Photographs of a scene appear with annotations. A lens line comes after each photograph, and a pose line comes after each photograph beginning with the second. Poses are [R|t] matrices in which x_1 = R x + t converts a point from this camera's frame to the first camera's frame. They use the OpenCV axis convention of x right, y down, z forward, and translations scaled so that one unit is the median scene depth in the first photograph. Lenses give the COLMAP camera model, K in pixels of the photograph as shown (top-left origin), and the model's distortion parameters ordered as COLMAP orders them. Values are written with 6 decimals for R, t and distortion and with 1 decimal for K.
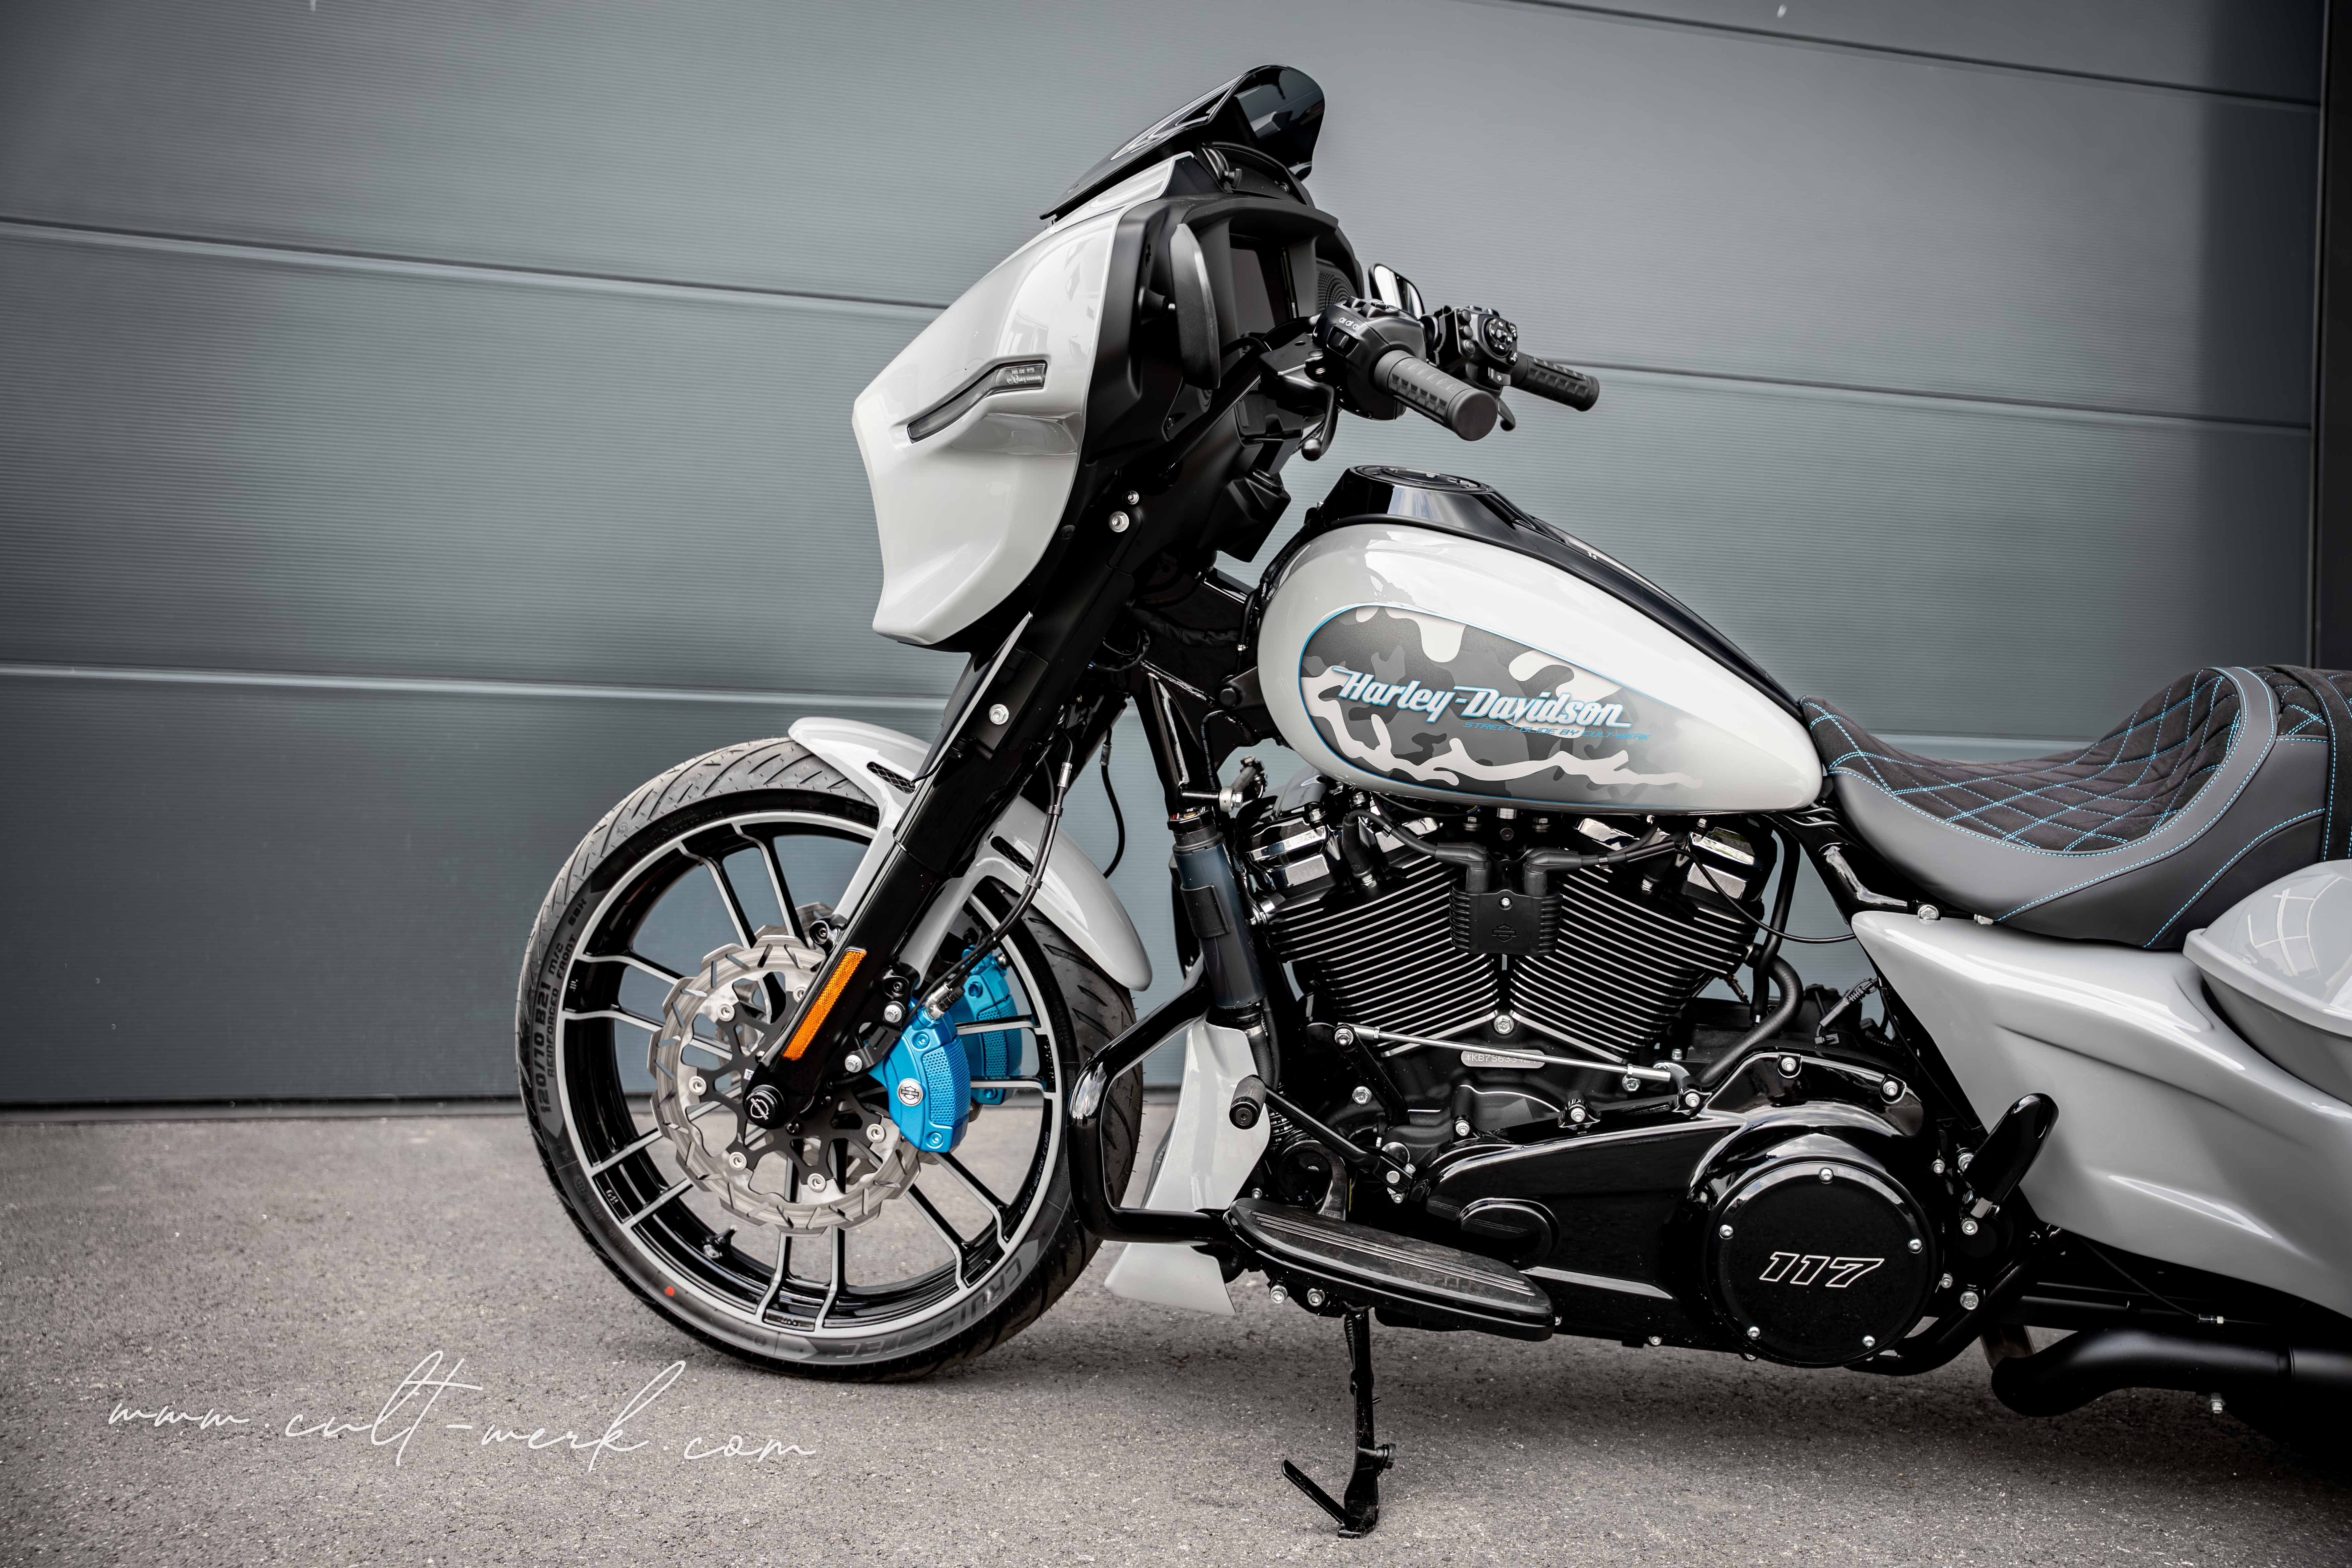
lens RADIAL K [[2509.0, 0, 1176.0], [0, 2509.0, 784.0], [0, 0, 1]] dist [-0.013220, 0.012858]
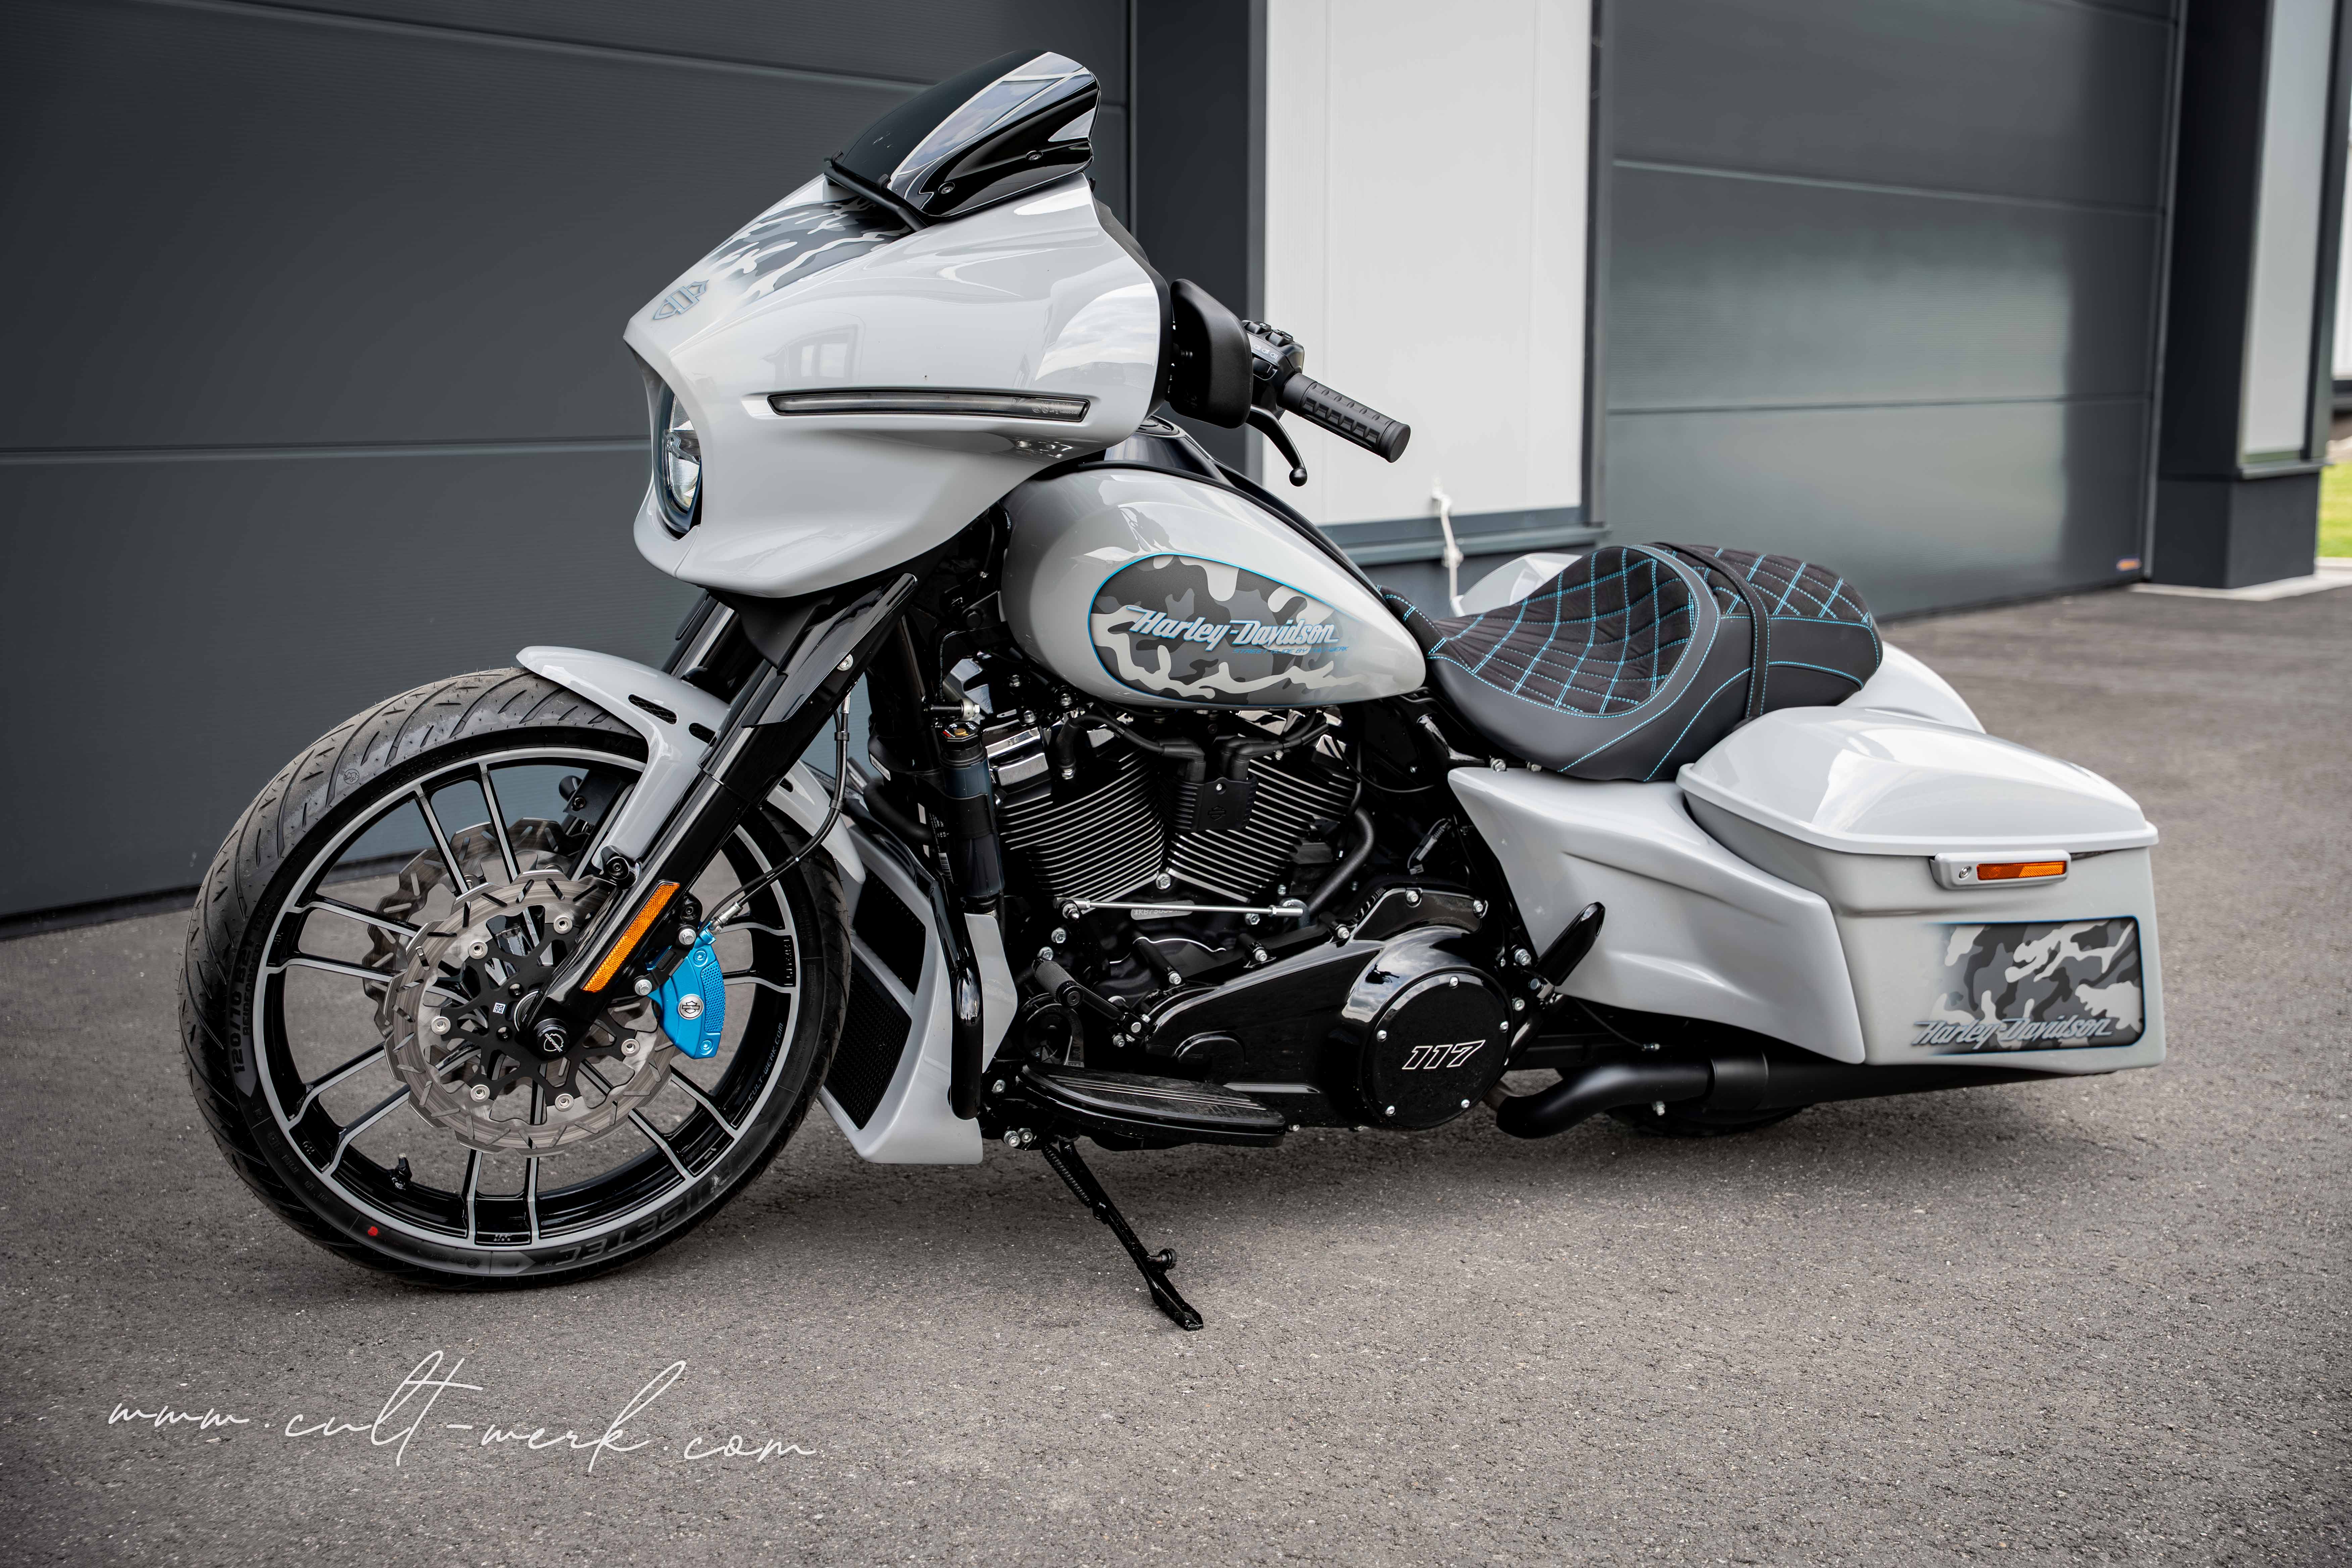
lens RADIAL K [[3187.4, 0, 1176.0], [0, 3187.4, 784.0], [0, 0, 1]] dist [0.020228, 0.646213]
pose [[0.813062, -0.095066, 0.574363, -0.749597], [0.005297, 0.987745, 0.155989, -0.189492], [-0.582153, -0.123786, 0.803601, -0.194825]]
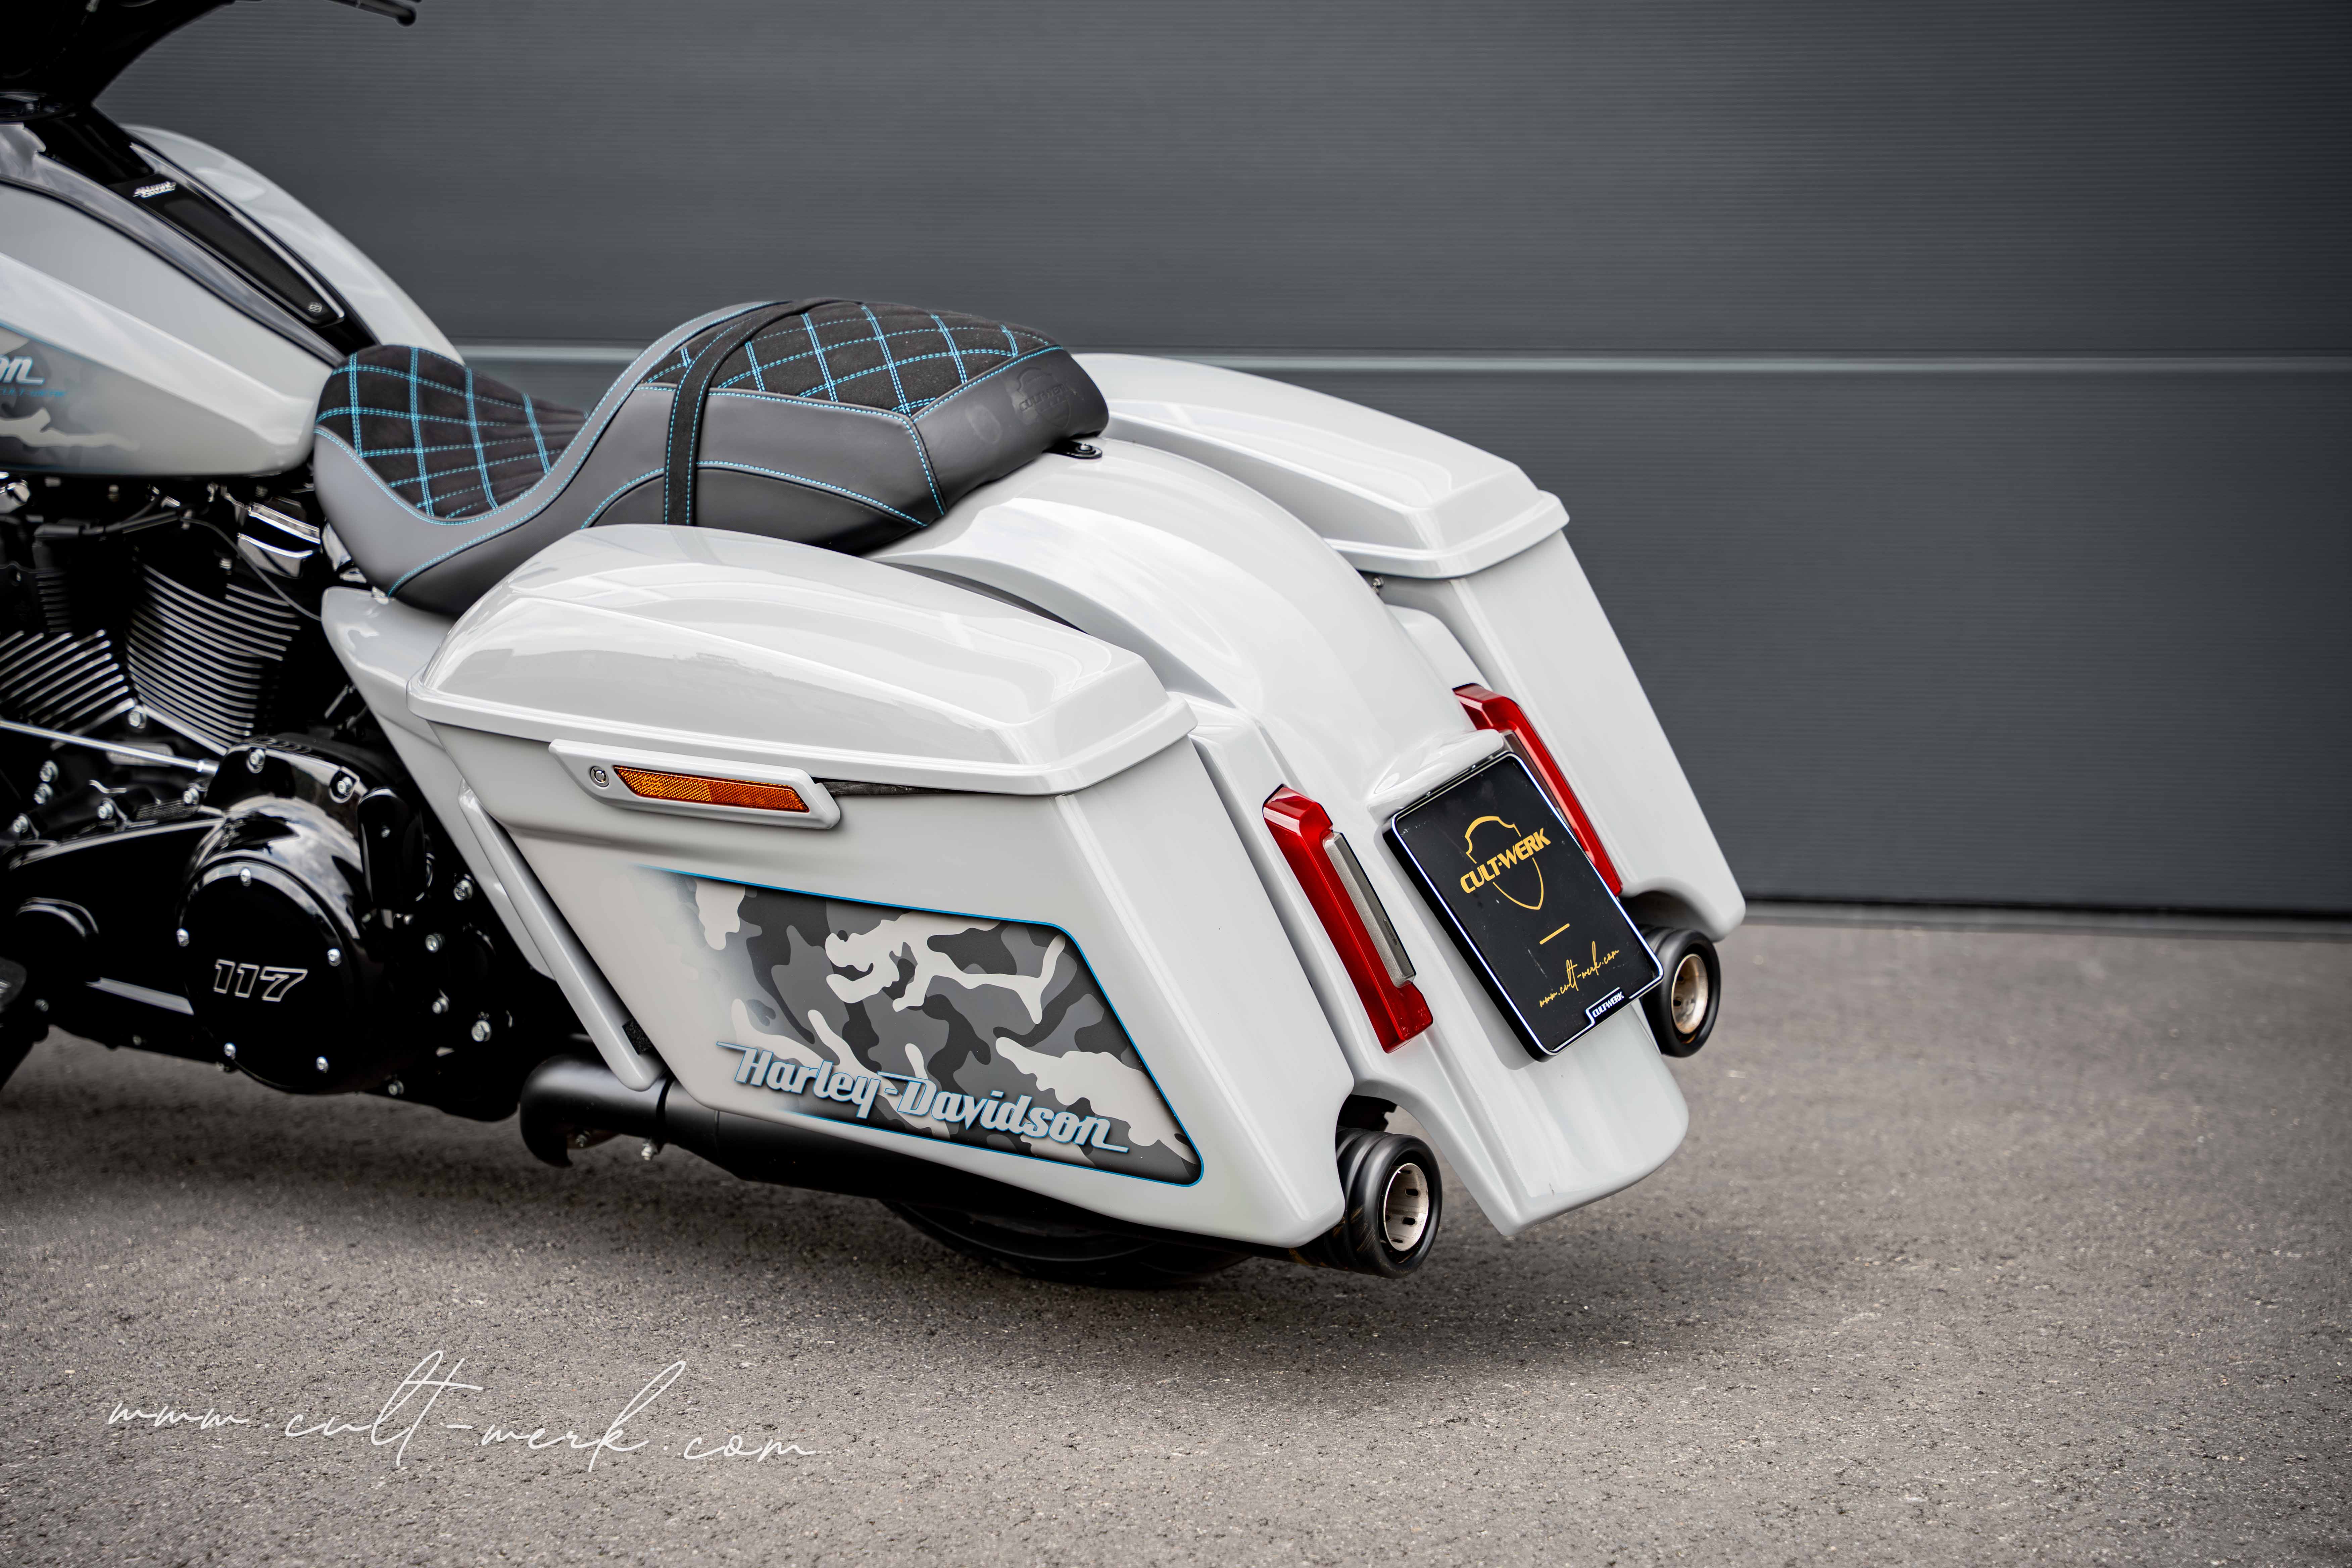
lens RADIAL K [[4454.5, 0, 1176.0], [0, 4454.5, 784.0], [0, 0, 1]] dist [0.235535, 0.189753]
pose [[0.897225, 0.019783, -0.441131, 1.247990], [0.010670, 0.997733, 0.066448, 0.017394], [0.441445, -0.064326, 0.894979, -0.302183]]
